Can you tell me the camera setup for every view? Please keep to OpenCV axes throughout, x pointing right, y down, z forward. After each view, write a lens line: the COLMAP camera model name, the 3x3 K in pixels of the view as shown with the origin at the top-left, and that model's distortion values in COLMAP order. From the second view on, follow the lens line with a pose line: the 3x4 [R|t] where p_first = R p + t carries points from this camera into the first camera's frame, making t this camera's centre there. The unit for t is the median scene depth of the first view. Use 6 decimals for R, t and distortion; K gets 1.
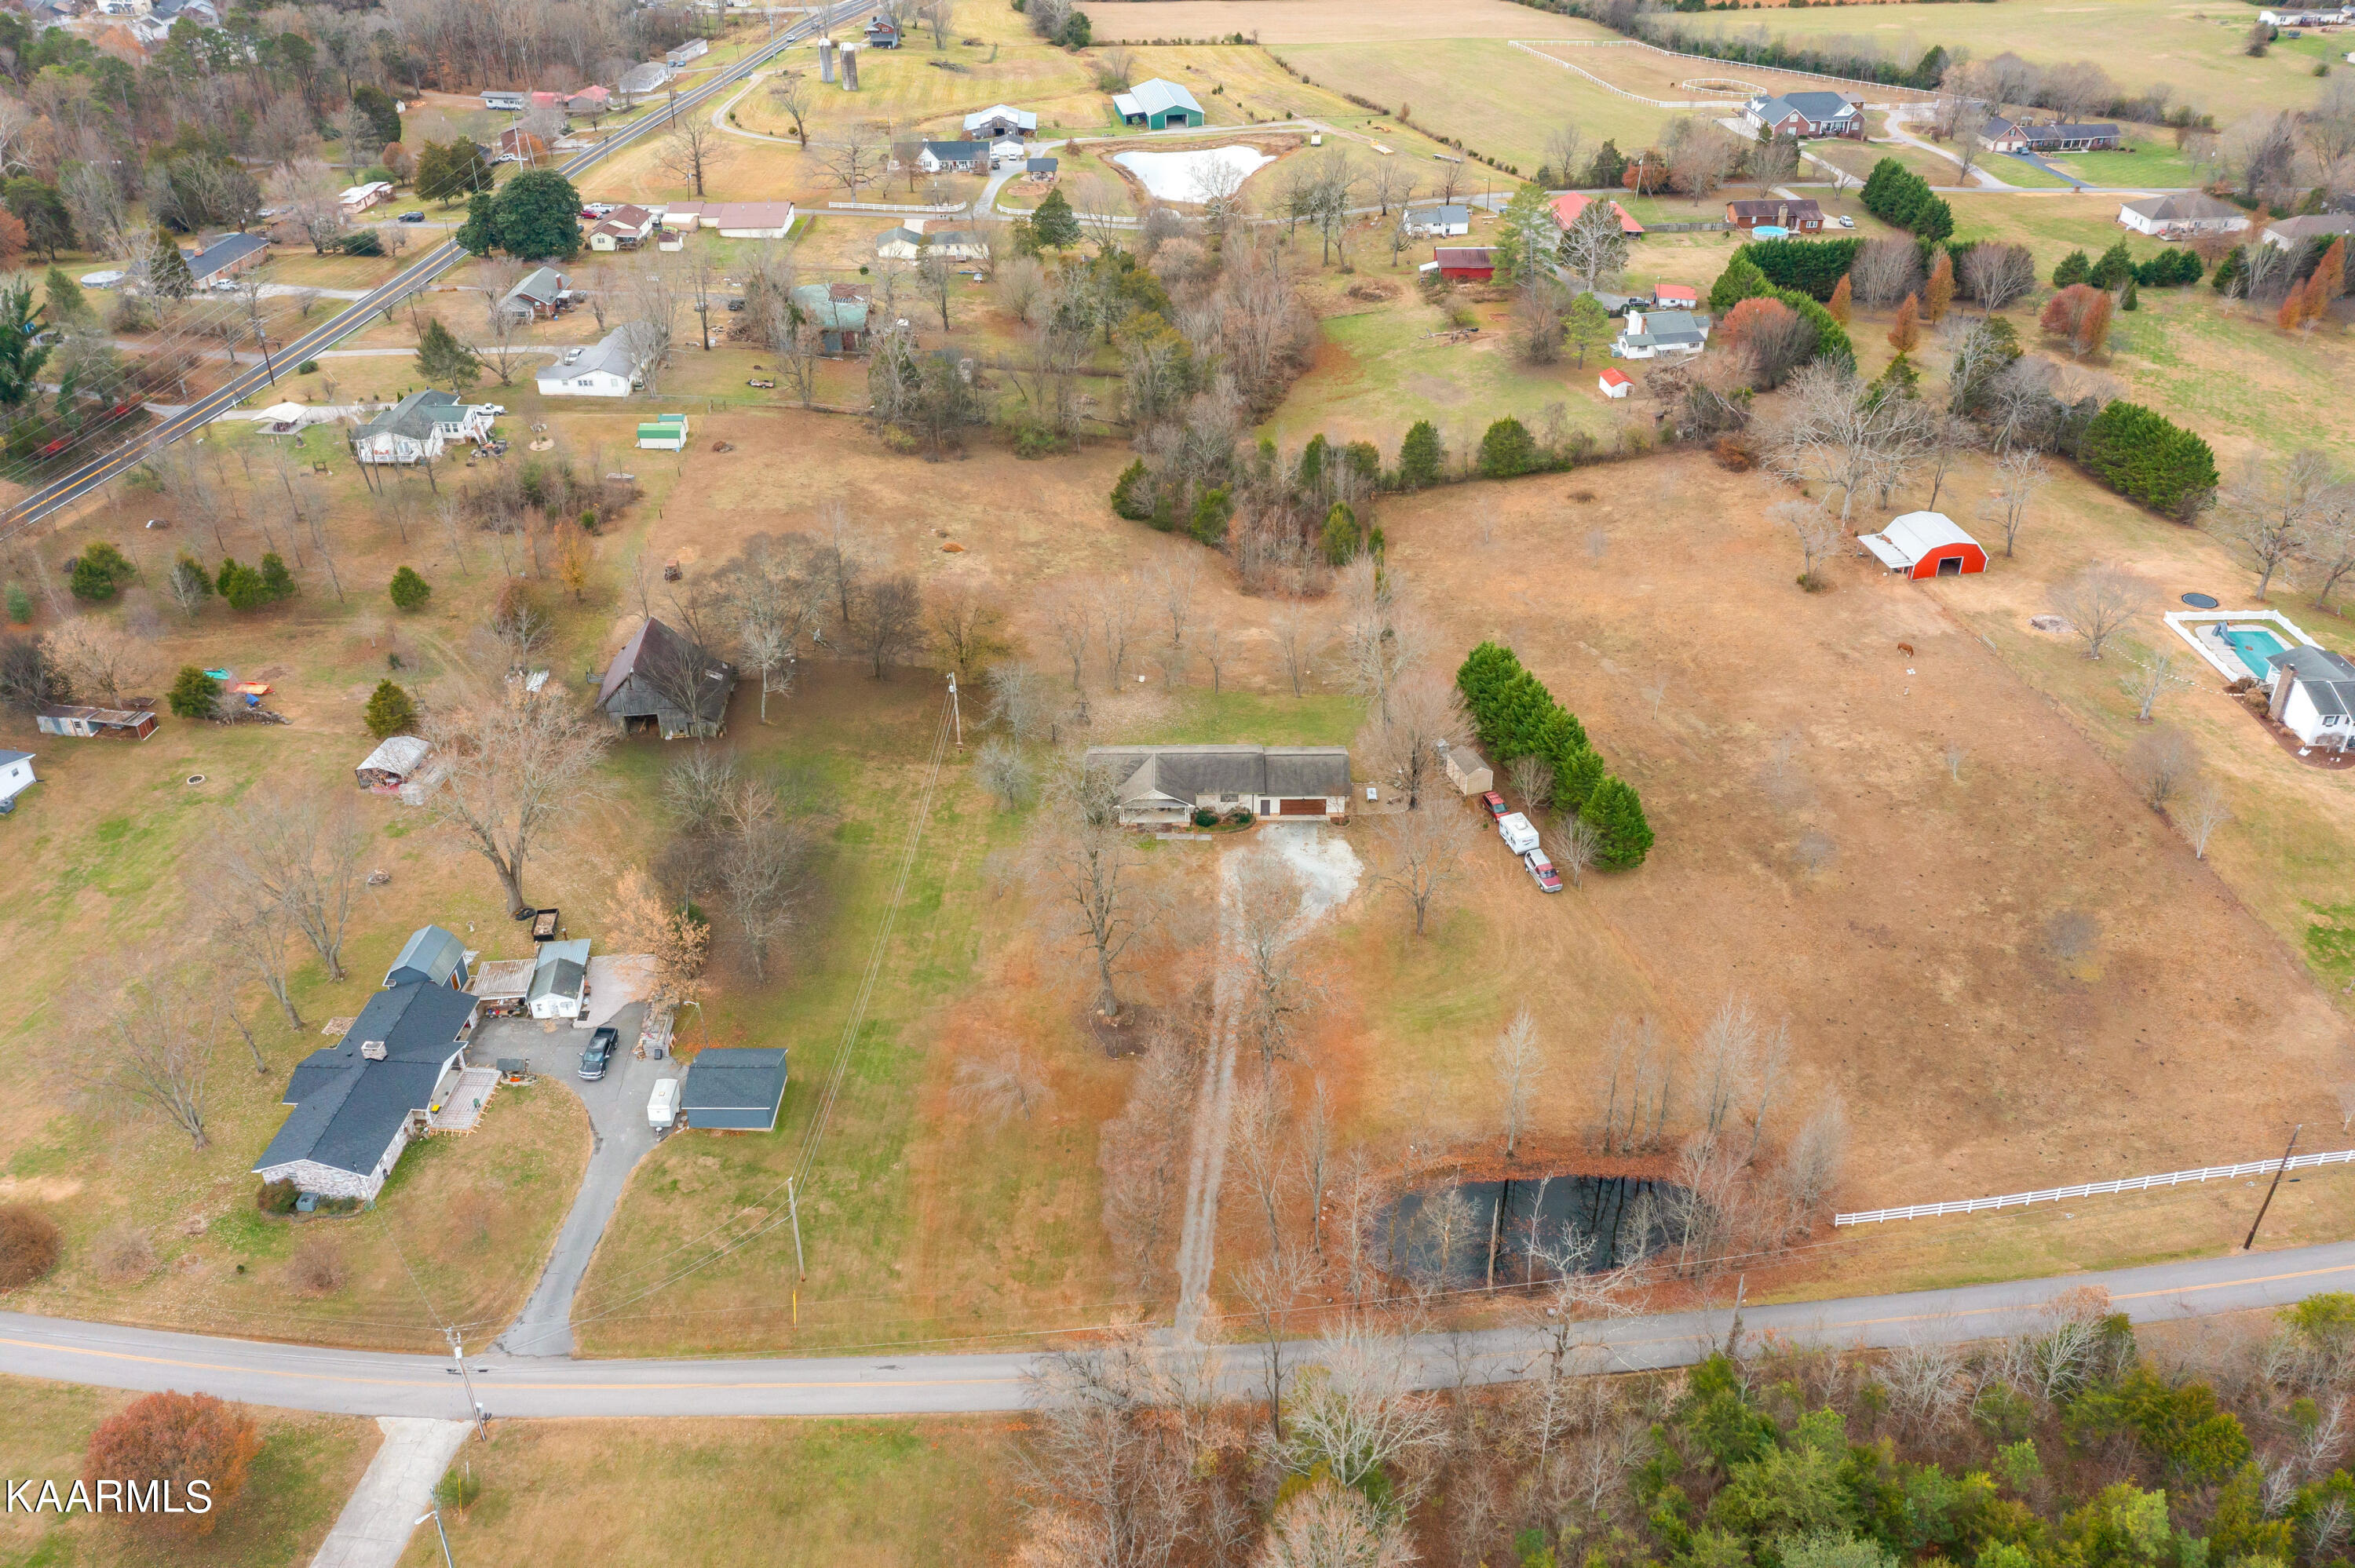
lens RADIAL K [[1857.2, 0, 1177.6], [0, 1857.2, 767.5], [0, 0, 1]] dist [-0.001043, 0.009625]
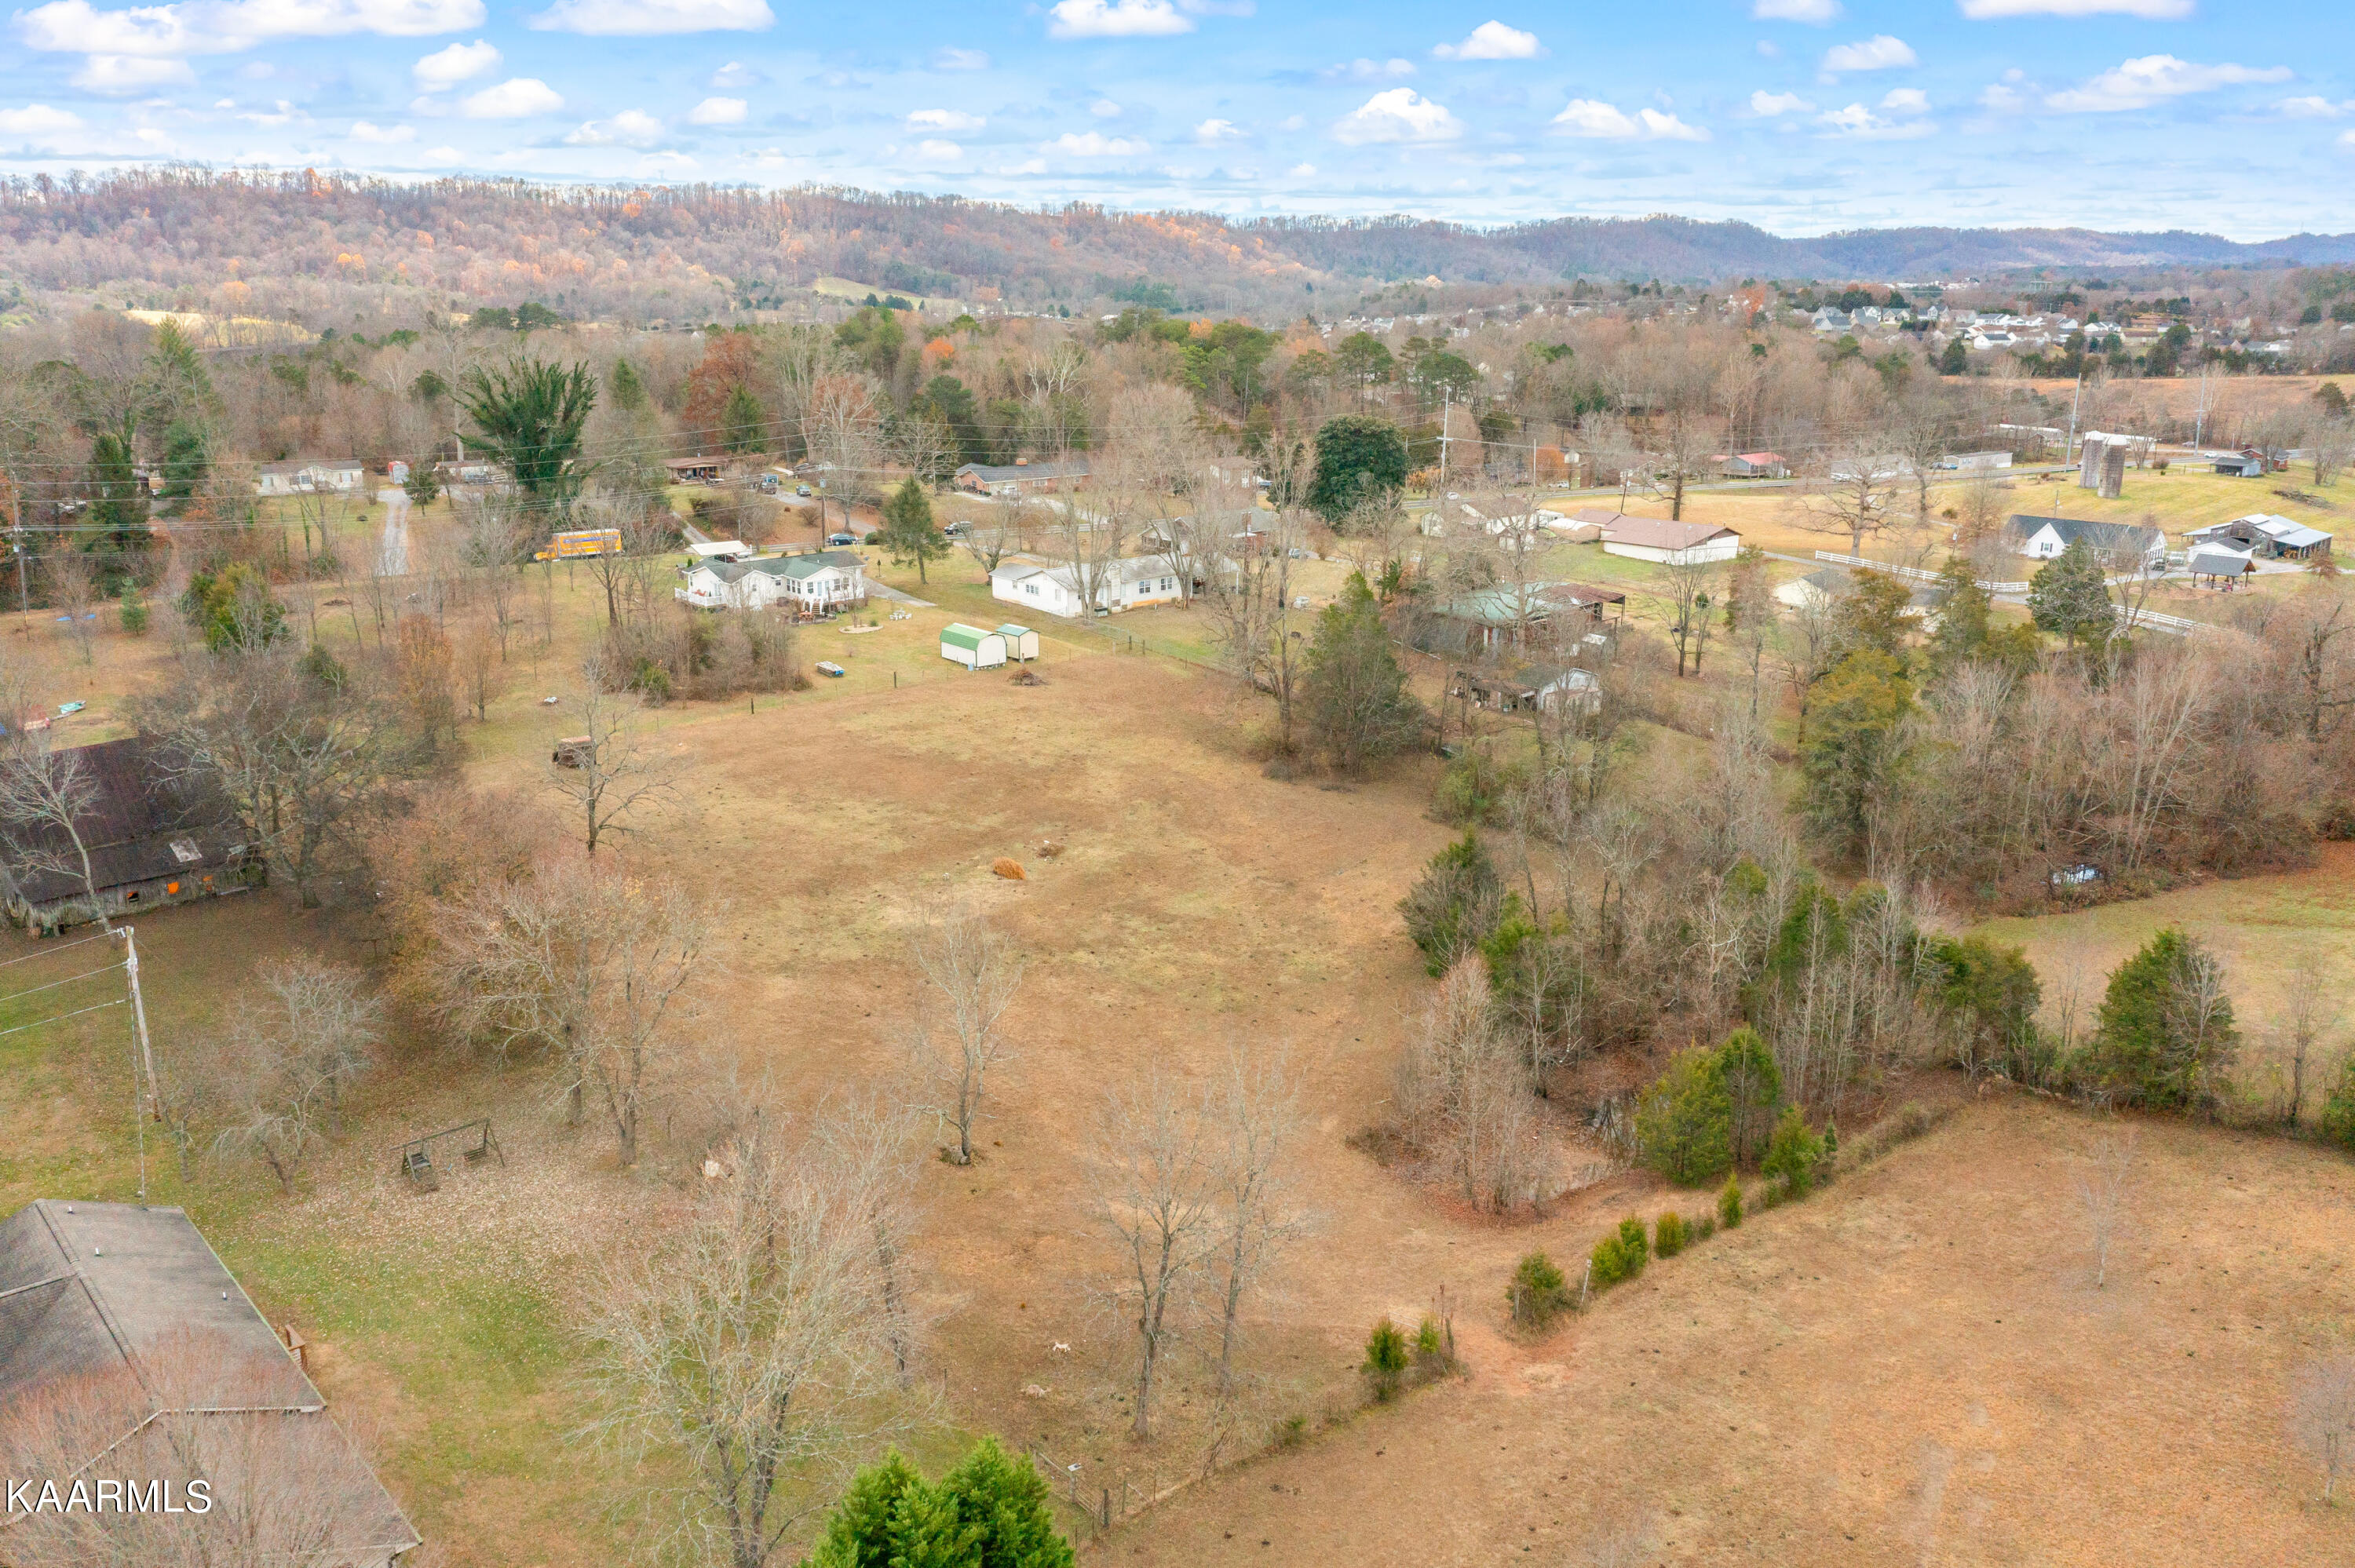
lens RADIAL K [[1850.2, 0, 1177.5], [0, 1850.2, 784.0], [0, 0, 1]] dist [0.000243, 0.000297]
pose [[0.662062, 0.212162, -0.718791, 0.333732], [-0.393895, 0.914449, -0.092894, -0.133888], [0.637589, 0.344630, 0.688992, 0.803268]]
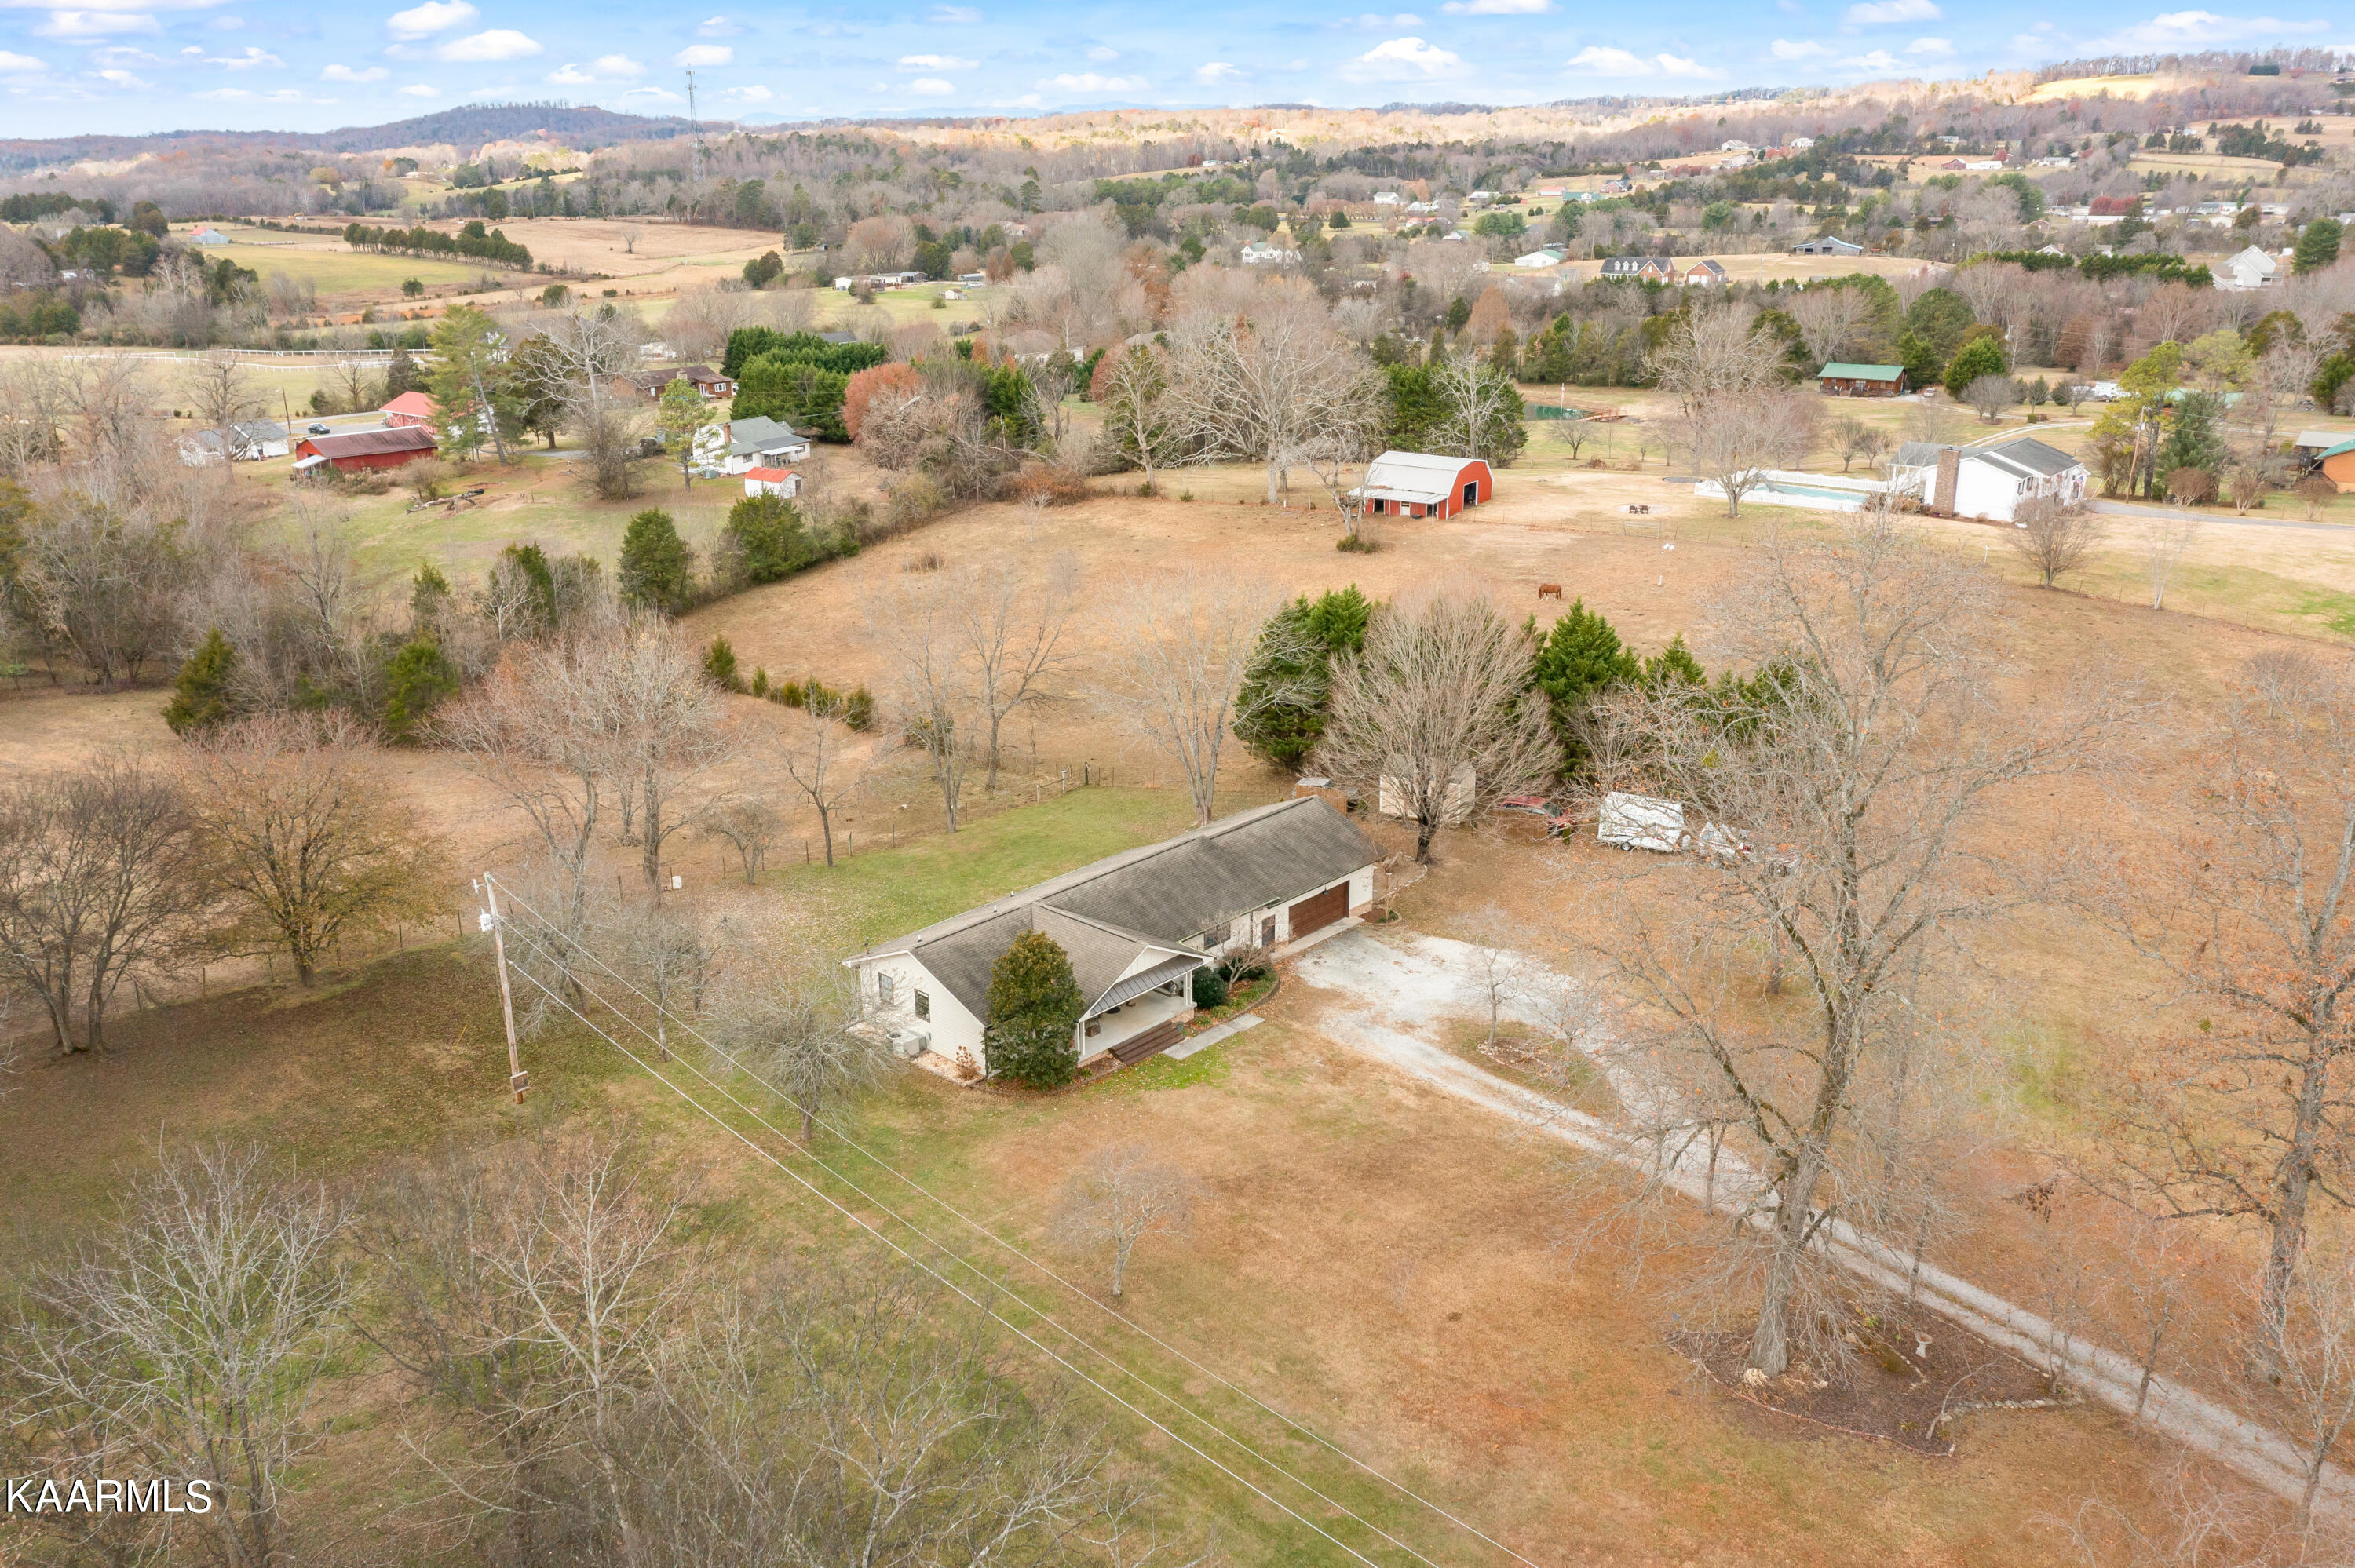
lens RADIAL K [[1857.4, 0, 1174.4], [0, 1857.4, 770.1], [0, 0, 1]] dist [-0.006170, 0.007579]
pose [[0.676315, -0.225948, 0.701103, -0.265186], [0.383070, 0.920849, -0.072759, 0.007618], [-0.629171, 0.317780, 0.709338, 0.621442]]
